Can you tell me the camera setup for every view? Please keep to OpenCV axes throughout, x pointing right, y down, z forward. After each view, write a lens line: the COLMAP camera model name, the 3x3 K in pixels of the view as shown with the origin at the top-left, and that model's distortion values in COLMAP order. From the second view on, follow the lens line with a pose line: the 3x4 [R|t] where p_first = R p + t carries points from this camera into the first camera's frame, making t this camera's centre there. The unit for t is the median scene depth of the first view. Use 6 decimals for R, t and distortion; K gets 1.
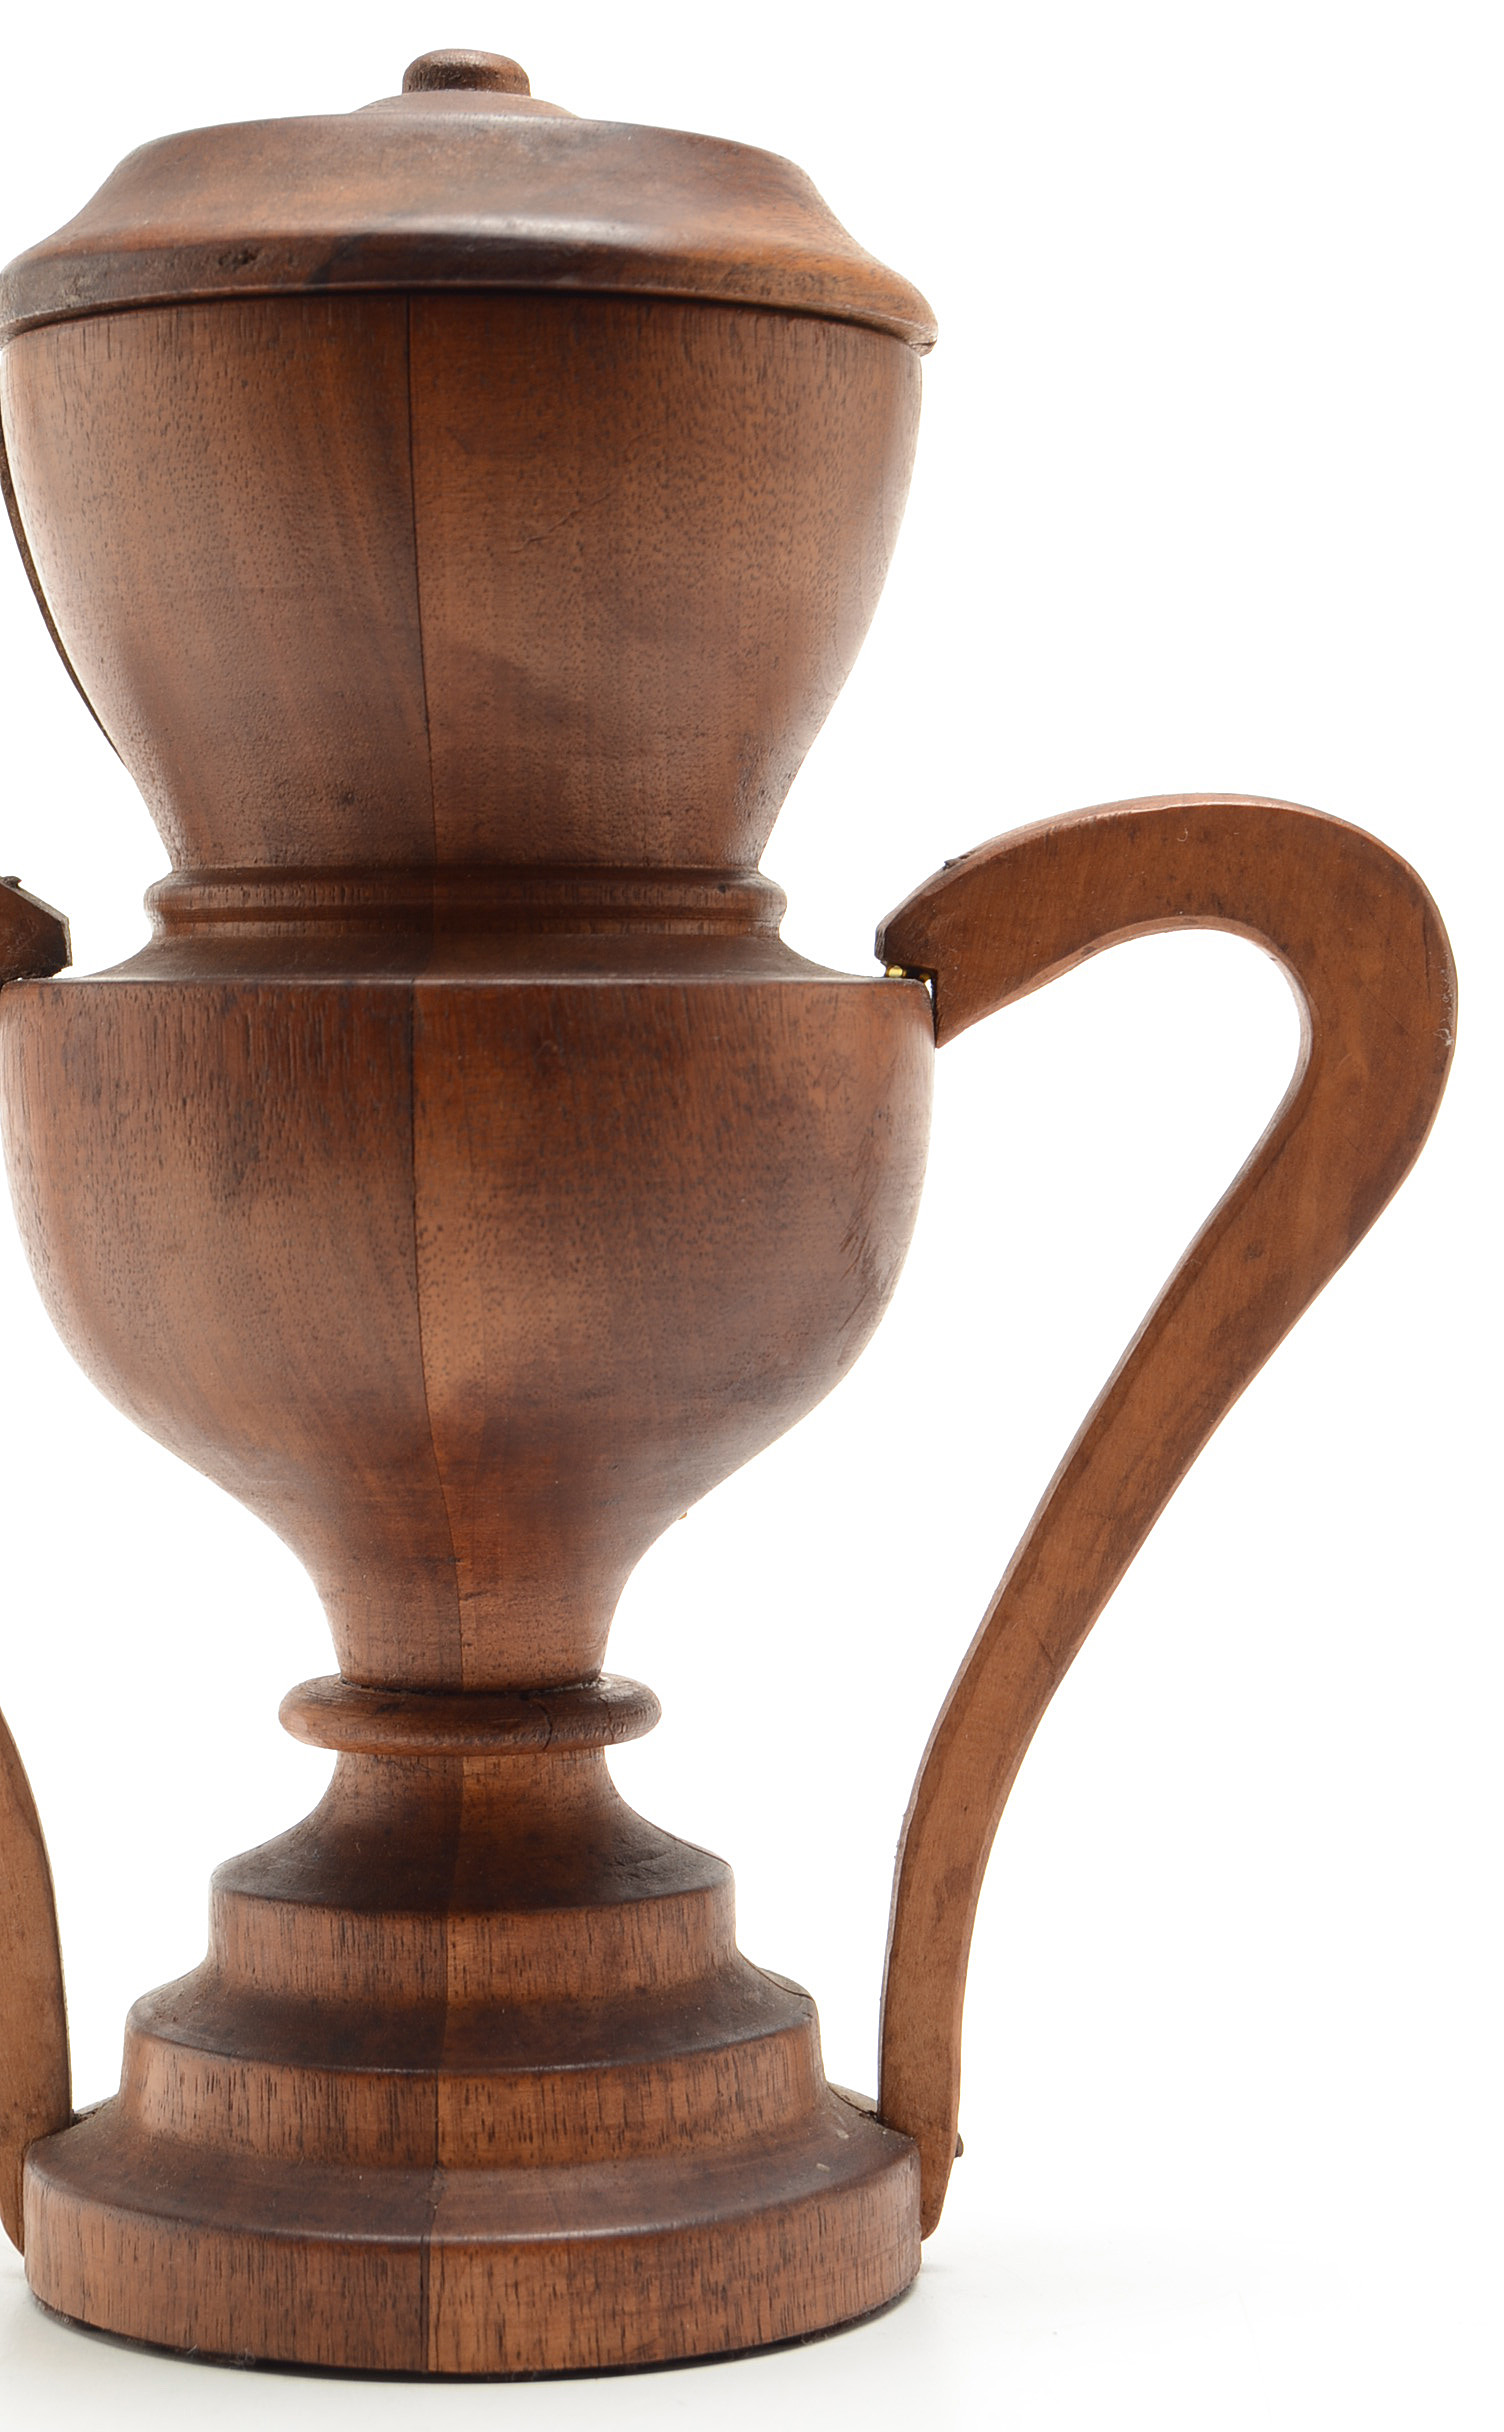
lens RADIAL K [[5280.6, 0, 758.2], [0, 5280.6, 1218.4], [0, 0, 1]] dist [-0.036594, 0.000000]
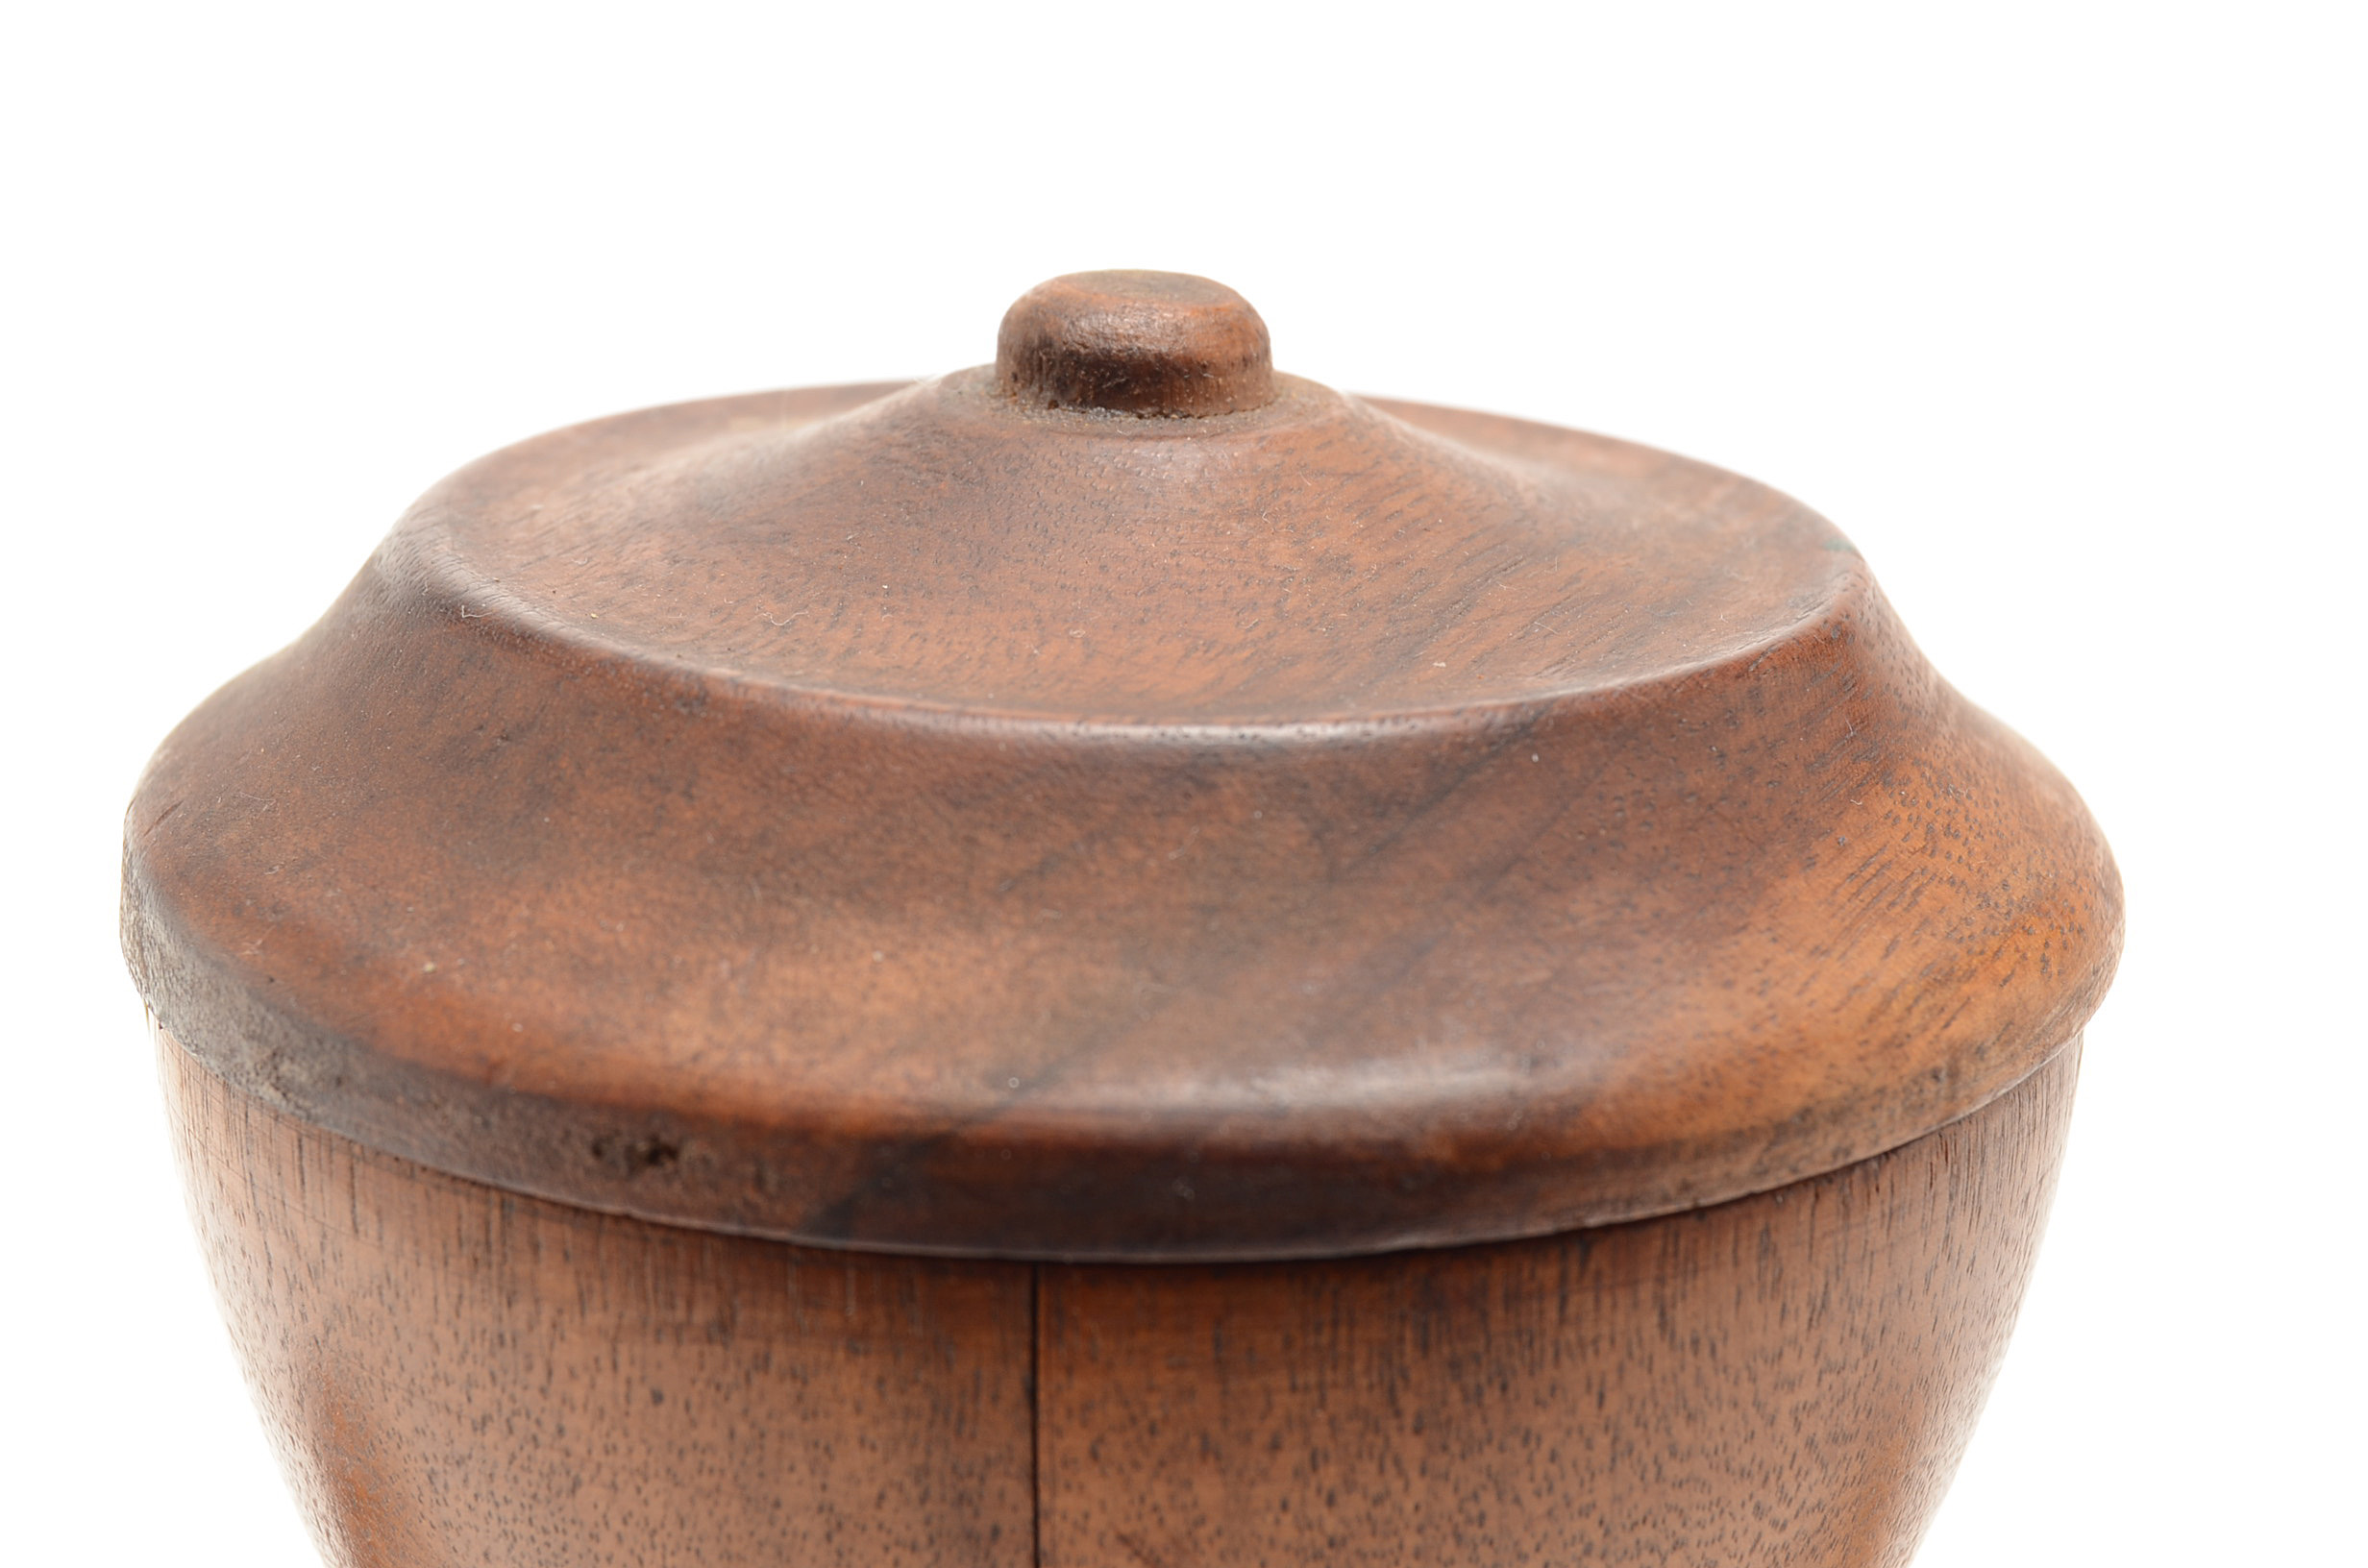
lens RADIAL K [[4924.1, 0, 1183.2], [0, 4924.1, 790.2], [0, 0, 1]] dist [-0.064581, 0.000000]
pose [[0.999843, 0.017743, -0.000119, -0.052895], [-0.017094, 0.965014, 0.261639, -0.305498], [0.004757, -0.261596, 0.965166, 0.600836]]
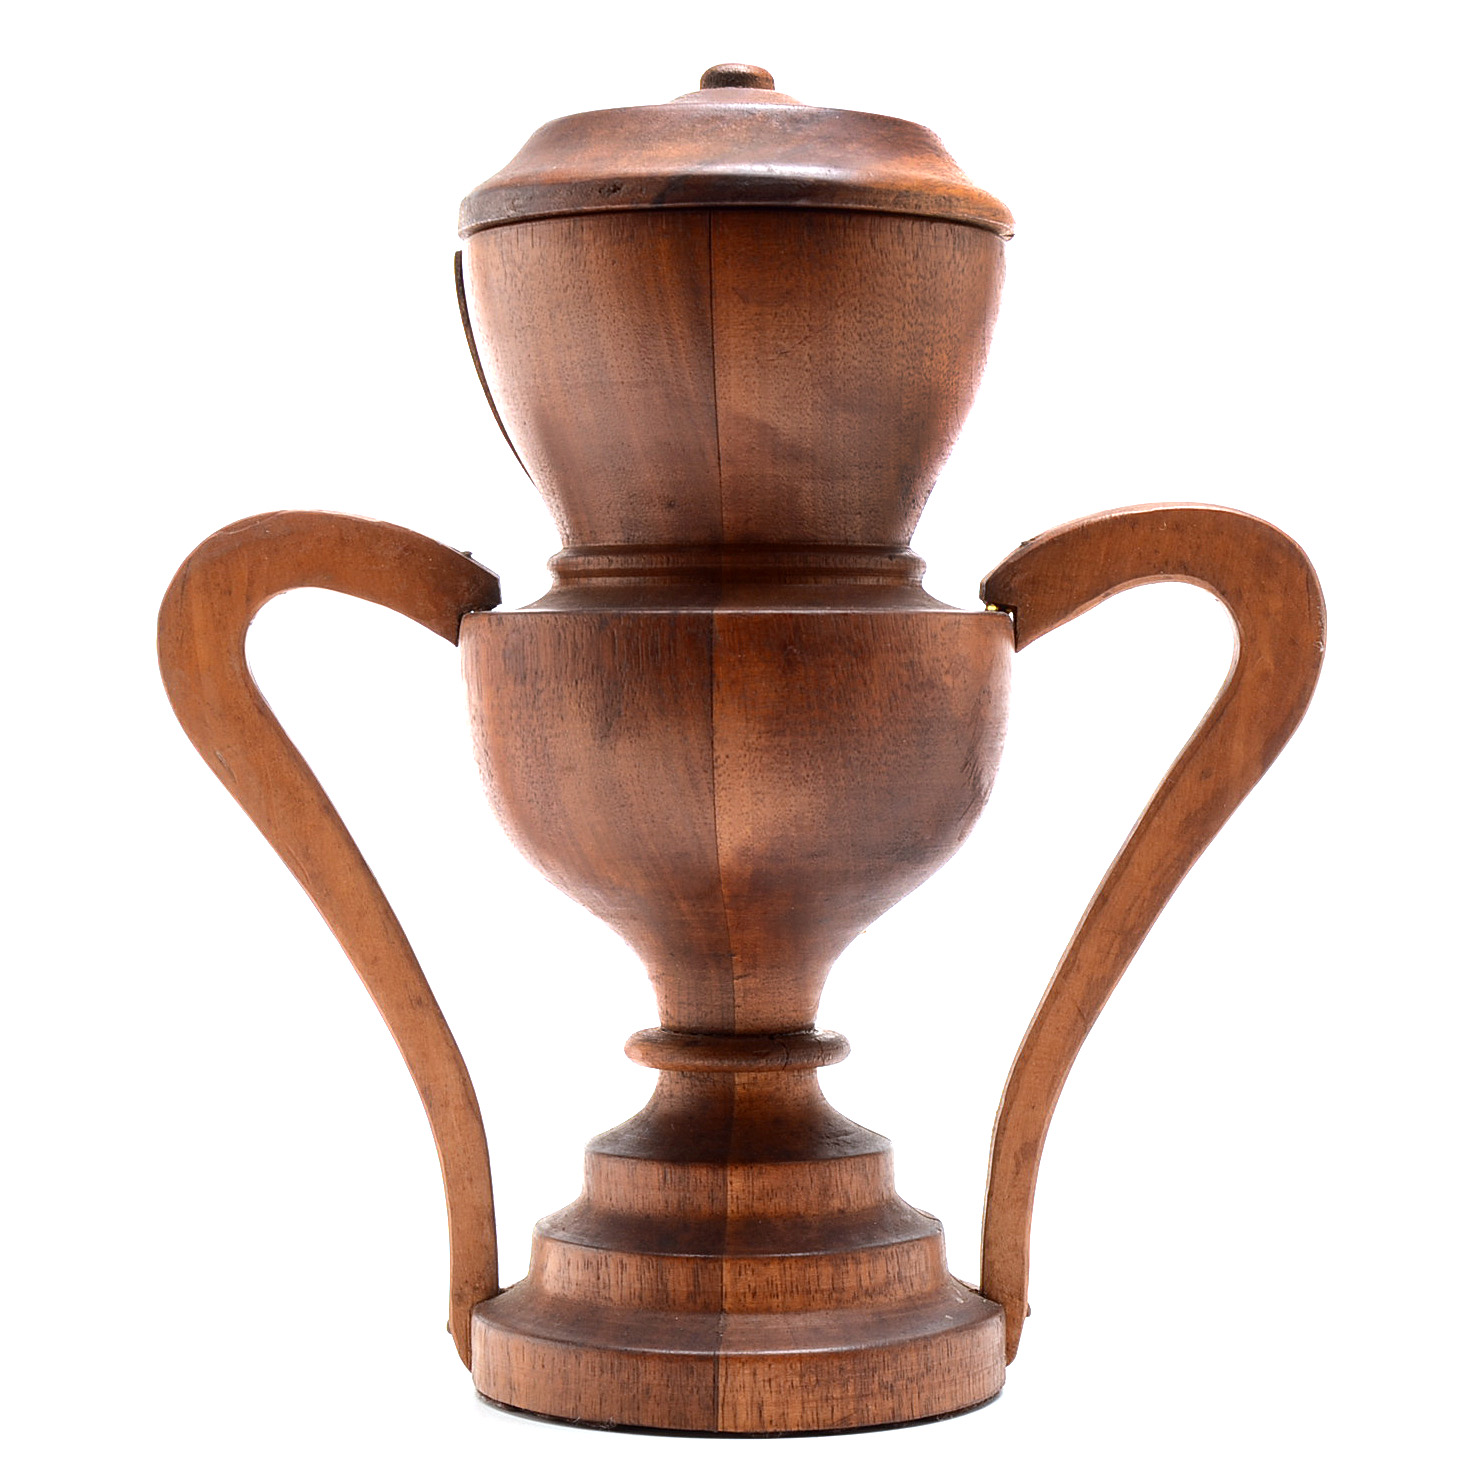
lens RADIAL K [[3650.7, 0, 735.6], [0, 3650.7, 734.9], [0, 0, 1]] dist [-0.071068, 0.000000]
pose [[0.999488, 0.000863, -0.031993, -0.019316], [-0.001450, 0.999830, -0.018354, 0.016104], [0.031972, 0.018391, 0.999320, -0.171886]]
